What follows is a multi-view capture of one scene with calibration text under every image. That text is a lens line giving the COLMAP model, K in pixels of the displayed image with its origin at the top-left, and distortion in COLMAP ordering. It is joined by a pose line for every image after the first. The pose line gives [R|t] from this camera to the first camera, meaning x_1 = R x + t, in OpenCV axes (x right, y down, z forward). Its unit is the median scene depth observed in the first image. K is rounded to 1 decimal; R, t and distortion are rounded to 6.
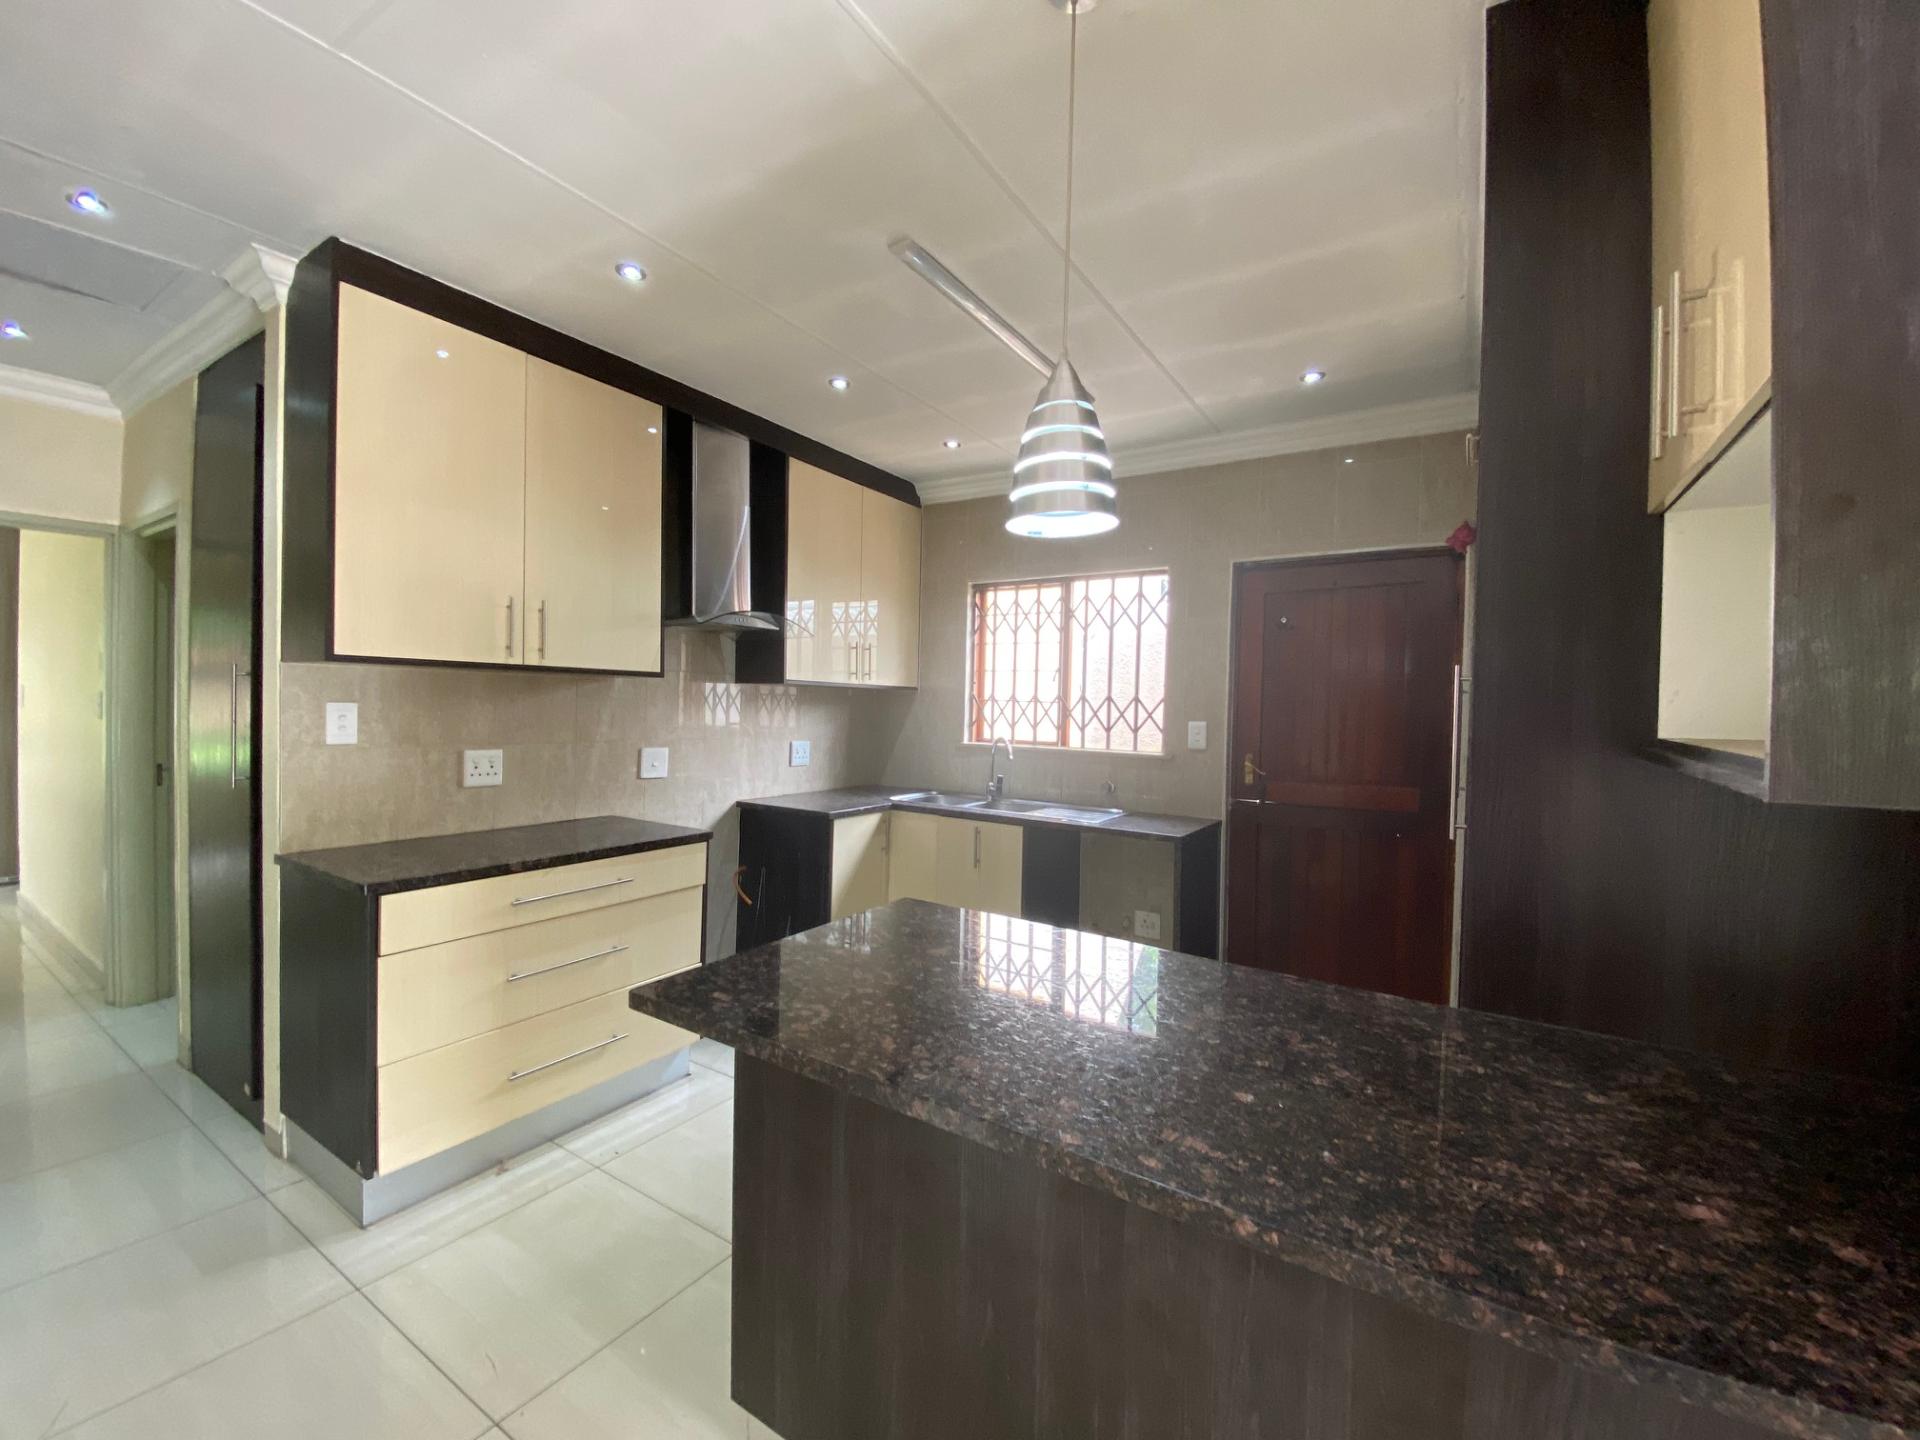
lens RADIAL K [[785.6, 0, 962.5], [0, 785.6, 720.9], [0, 0, 1]] dist [0.038479, -0.020853]
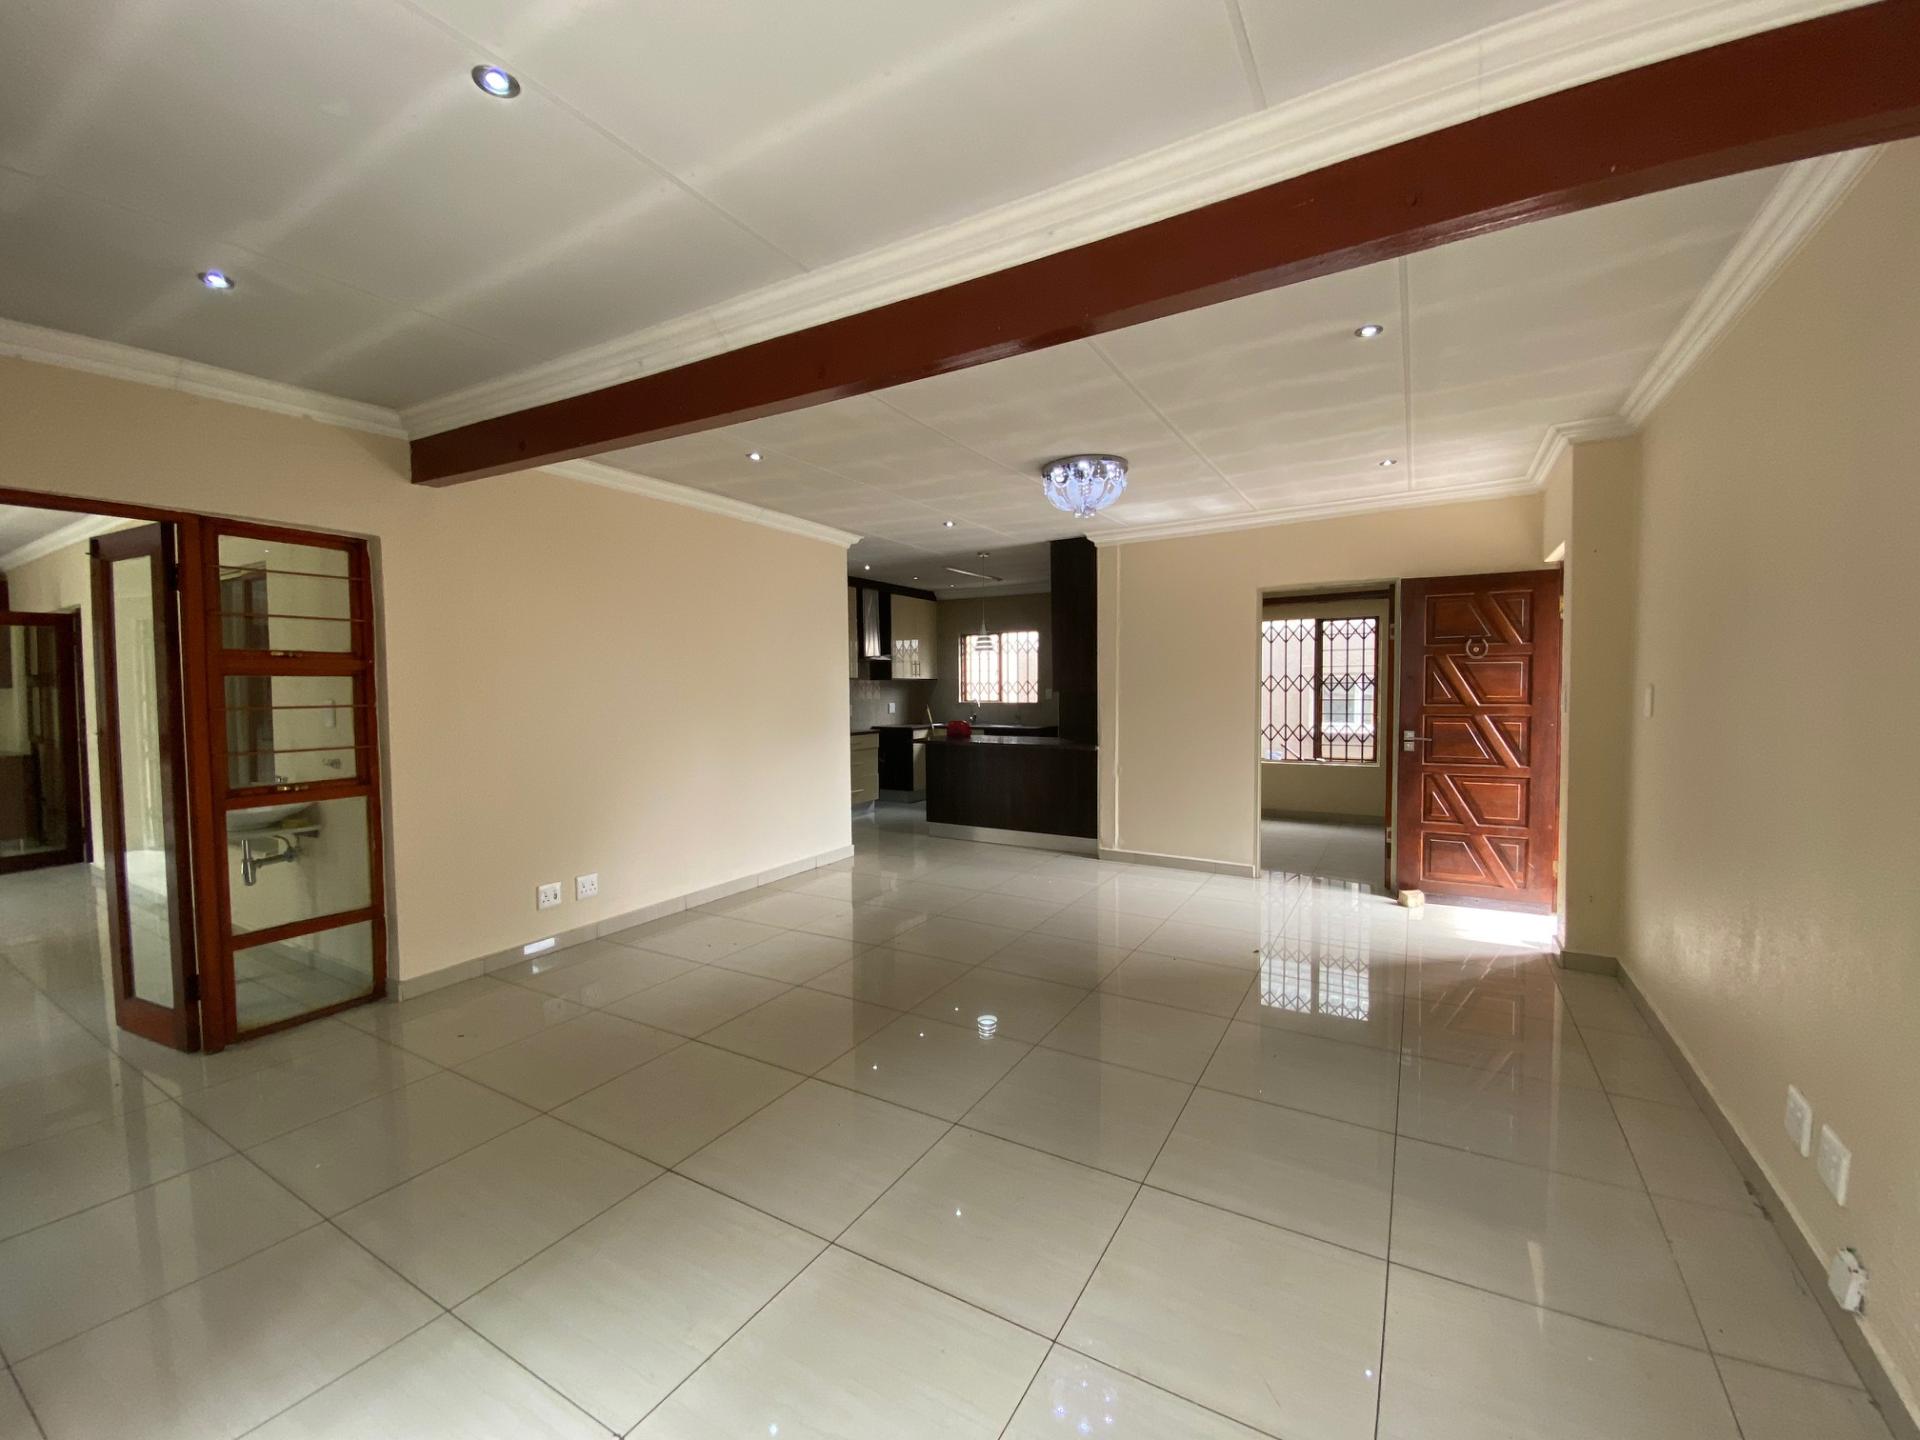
lens RADIAL K [[785.6, 0, 962.5], [0, 785.6, 720.9], [0, 0, 1]] dist [0.038479, -0.020853]
pose [[0.998391, -0.033729, 0.045573, -0.106005], [0.032715, 0.999204, 0.022833, 0.033825], [-0.046307, -0.021305, 0.998700, -1.478045]]
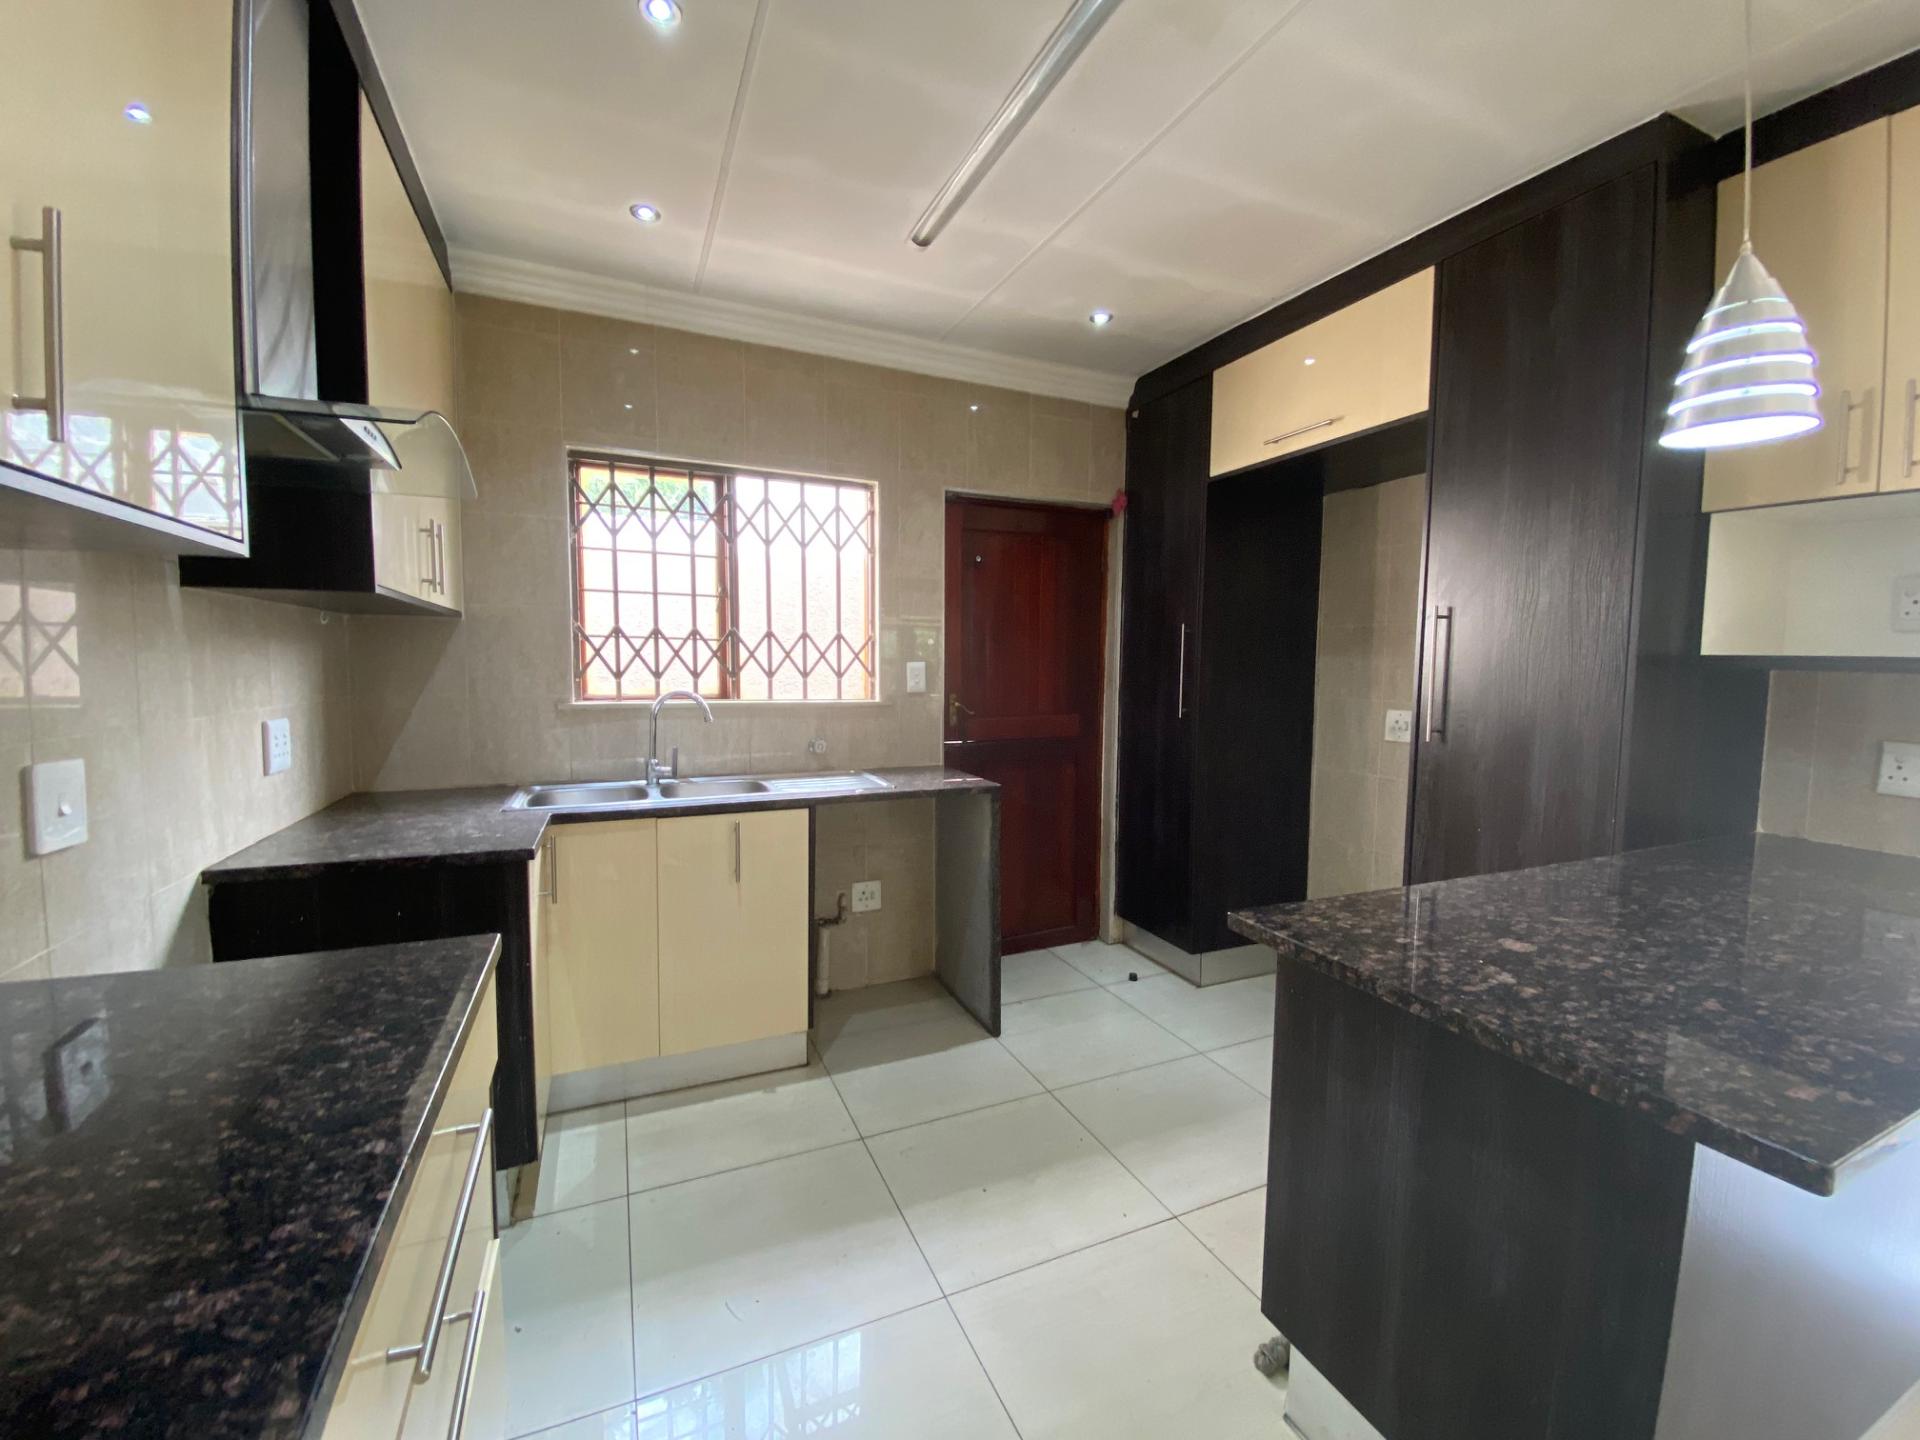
lens RADIAL K [[785.6, 0, 962.5], [0, 785.6, 720.9], [0, 0, 1]] dist [0.038479, -0.020853]
pose [[0.548736, -0.077700, 0.832377, -0.393358], [0.020868, 0.996634, 0.079275, -0.002104], [-0.835735, -0.026131, 0.548511, 0.416585]]
